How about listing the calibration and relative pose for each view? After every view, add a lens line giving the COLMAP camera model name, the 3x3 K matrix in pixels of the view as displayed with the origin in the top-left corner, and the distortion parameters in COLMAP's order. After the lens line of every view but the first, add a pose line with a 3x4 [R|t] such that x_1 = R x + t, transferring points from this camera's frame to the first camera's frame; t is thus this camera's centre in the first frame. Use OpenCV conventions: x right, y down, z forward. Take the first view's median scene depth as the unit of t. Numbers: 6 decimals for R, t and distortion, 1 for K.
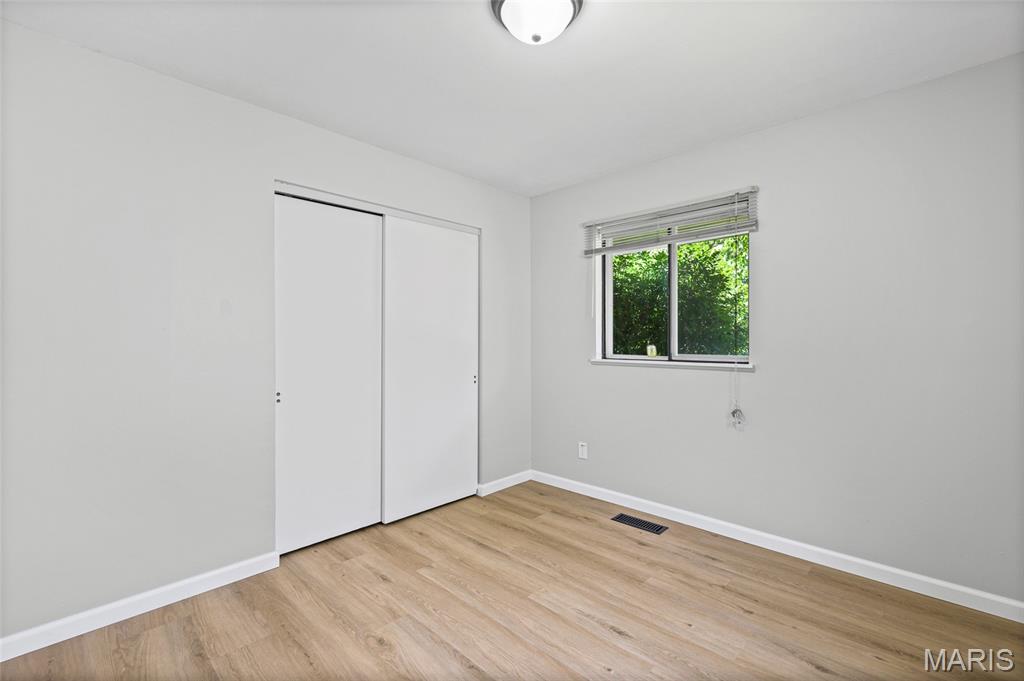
lens RADIAL K [[449.3, 0, 512.7], [0, 449.3, 340.2], [0, 0, 1]] dist [0.003065, 0.000059]
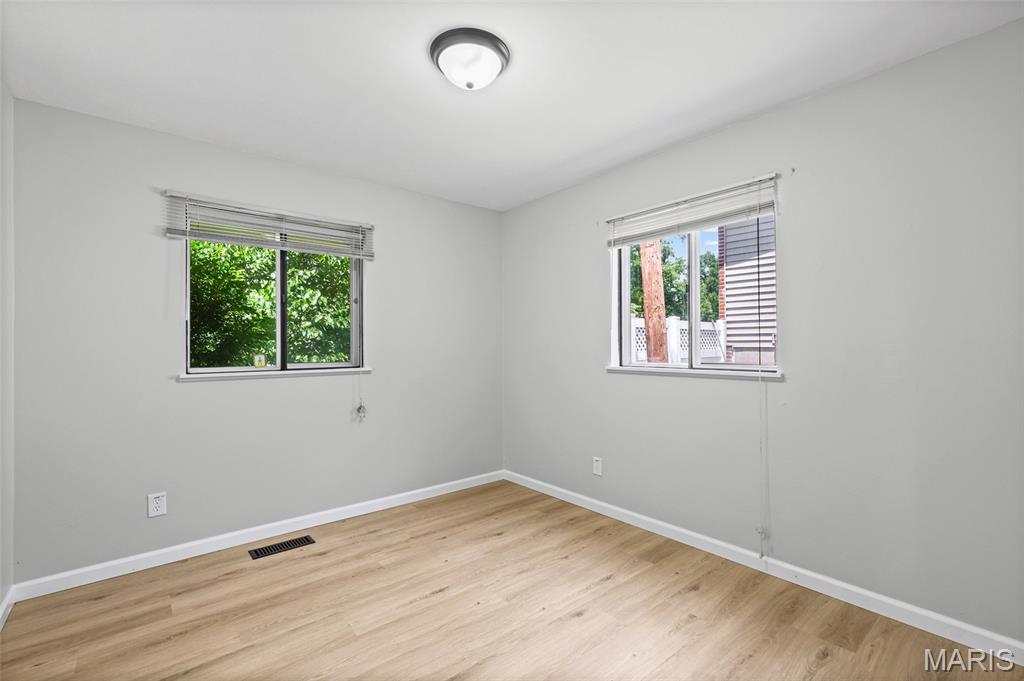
lens RADIAL K [[447.0, 0, 513.5], [0, 447.0, 349.9], [0, 0, 1]] dist [0.004029, 0.000374]
pose [[0.112991, -0.011253, 0.993532, -0.659925], [0.011219, 0.999887, 0.010049, -0.003294], [-0.993533, 0.010011, 0.113104, 0.475112]]
